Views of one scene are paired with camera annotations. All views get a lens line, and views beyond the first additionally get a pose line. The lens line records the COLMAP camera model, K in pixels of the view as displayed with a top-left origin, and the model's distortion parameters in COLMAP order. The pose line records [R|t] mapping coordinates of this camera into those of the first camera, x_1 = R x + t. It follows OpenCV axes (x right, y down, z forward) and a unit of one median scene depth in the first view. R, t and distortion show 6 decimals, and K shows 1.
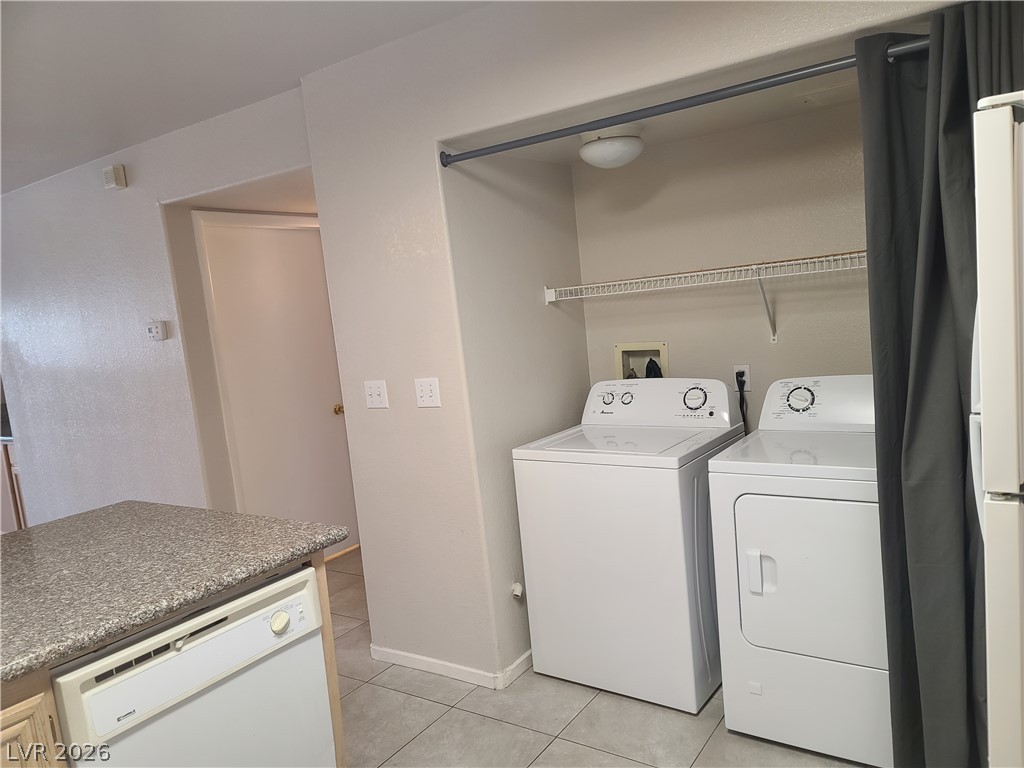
lens RADIAL K [[751.5, 0, 512.9], [0, 751.5, 385.7], [0, 0, 1]] dist [0.073180, -0.048780]
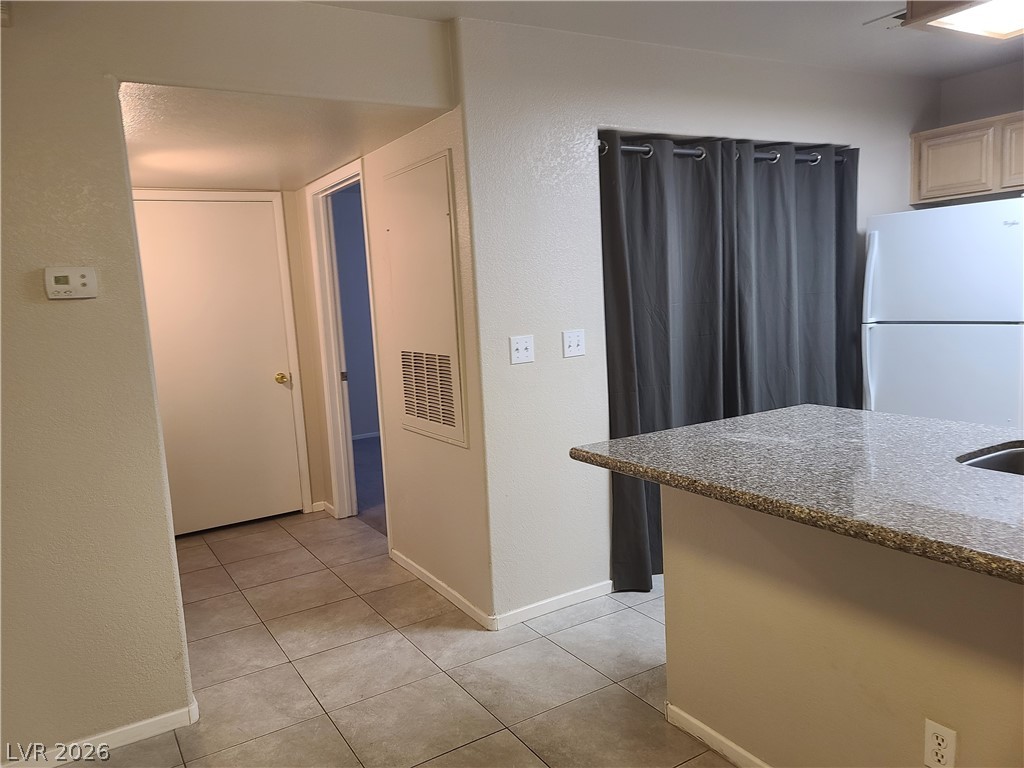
lens RADIAL K [[751.5, 0, 503.2], [0, 751.5, 387.9], [0, 0, 1]] dist [0.073180, -0.048780]
pose [[0.418281, -0.046568, 0.907123, -1.897727], [0.118256, 0.992977, -0.003554, 0.109513], [-0.900587, 0.108759, 0.420850, 0.998481]]
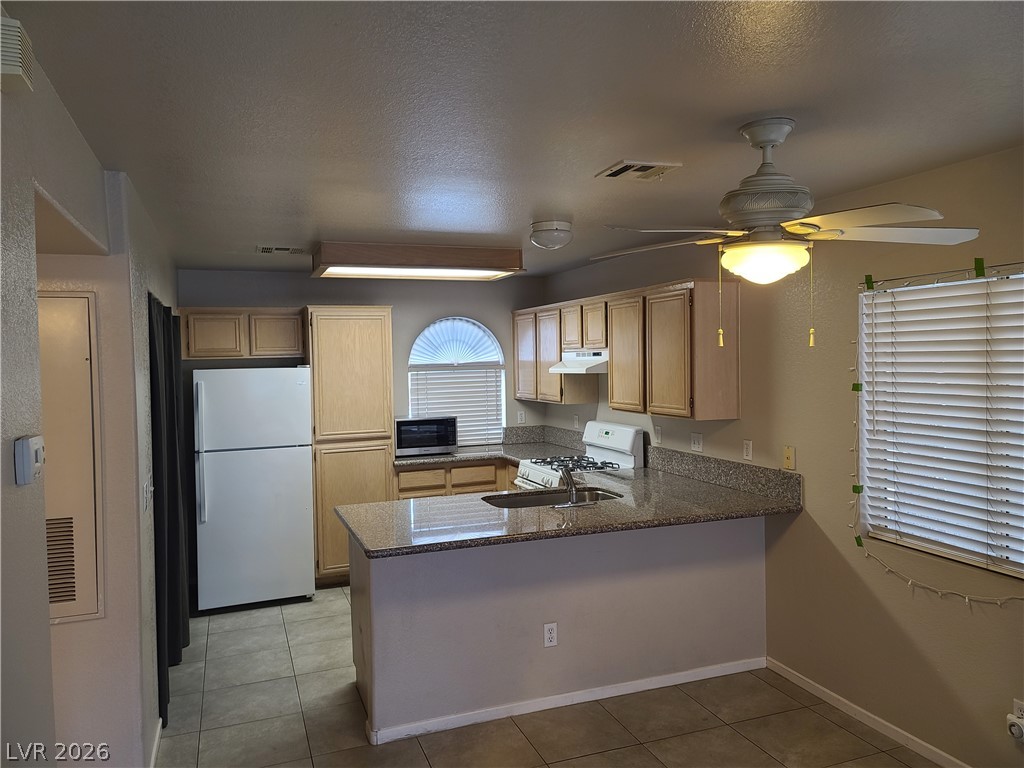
lens RADIAL K [[751.5, 0, 517.9], [0, 751.5, 373.9], [0, 0, 1]] dist [0.073180, -0.048780]
pose [[-0.823149, 0.102355, 0.558524, -1.985276], [0.160399, 0.985474, 0.055798, -0.219530], [-0.544700, 0.135517, -0.827610, 2.622438]]
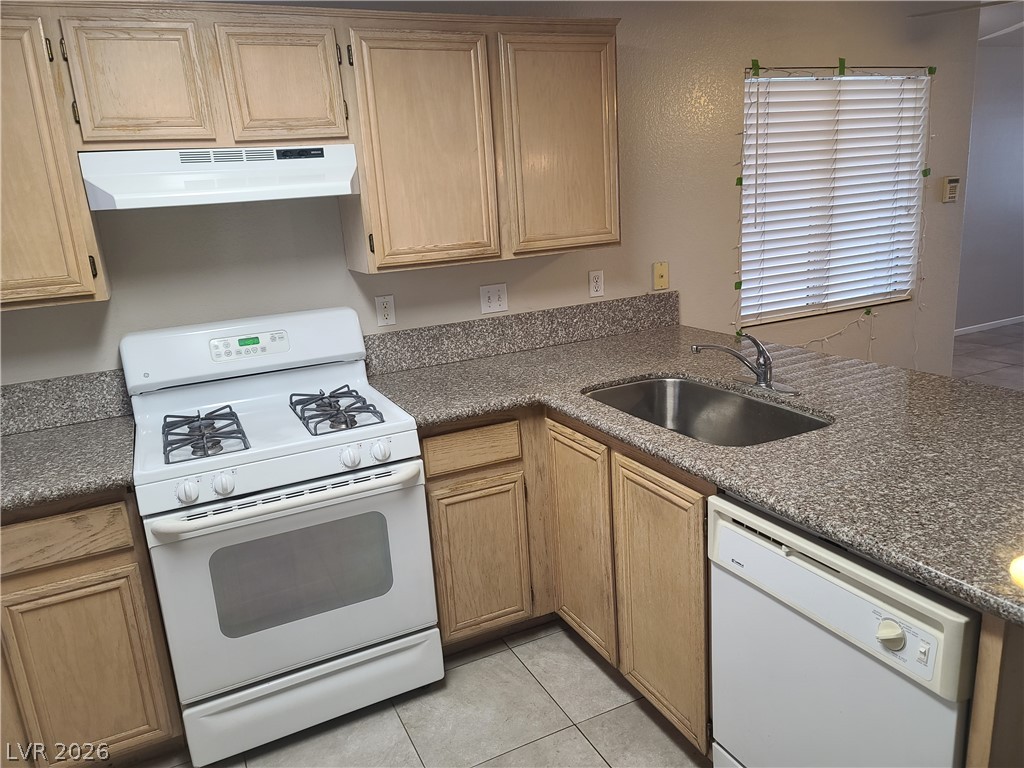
lens RADIAL K [[751.5, 0, 514.4], [0, 751.5, 383.1], [0, 0, 1]] dist [0.073180, -0.048780]
pose [[-0.480700, 0.341005, -0.807863, 0.389743], [0.019870, 0.925287, 0.378748, -0.204413], [0.876660, 0.166012, -0.451561, 0.993721]]
